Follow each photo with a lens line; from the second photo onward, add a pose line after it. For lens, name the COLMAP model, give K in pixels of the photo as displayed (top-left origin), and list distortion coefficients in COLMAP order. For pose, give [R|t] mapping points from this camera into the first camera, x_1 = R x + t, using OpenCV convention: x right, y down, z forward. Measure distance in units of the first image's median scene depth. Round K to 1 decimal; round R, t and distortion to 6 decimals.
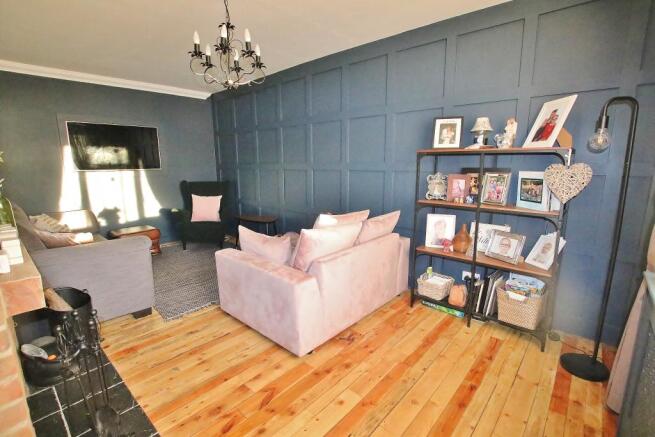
lens RADIAL K [[306.1, 0, 327.5], [0, 306.1, 218.5], [0, 0, 1]] dist [-0.021722, 0.000099]
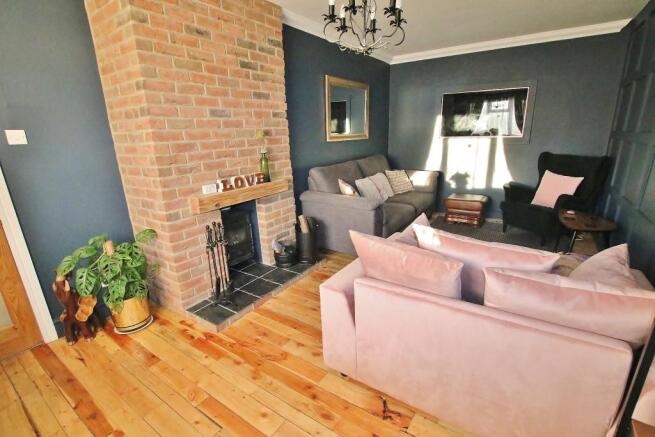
lens RADIAL K [[306.1, 0, 327.5], [0, 306.1, 218.5], [0, 0, 1]] dist [-0.021722, 0.000099]
pose [[0.134110, 0.277790, -0.951235, 0.314164], [-0.150264, 0.954507, 0.257561, -0.092295], [0.979508, 0.108395, 0.169750, 0.390358]]
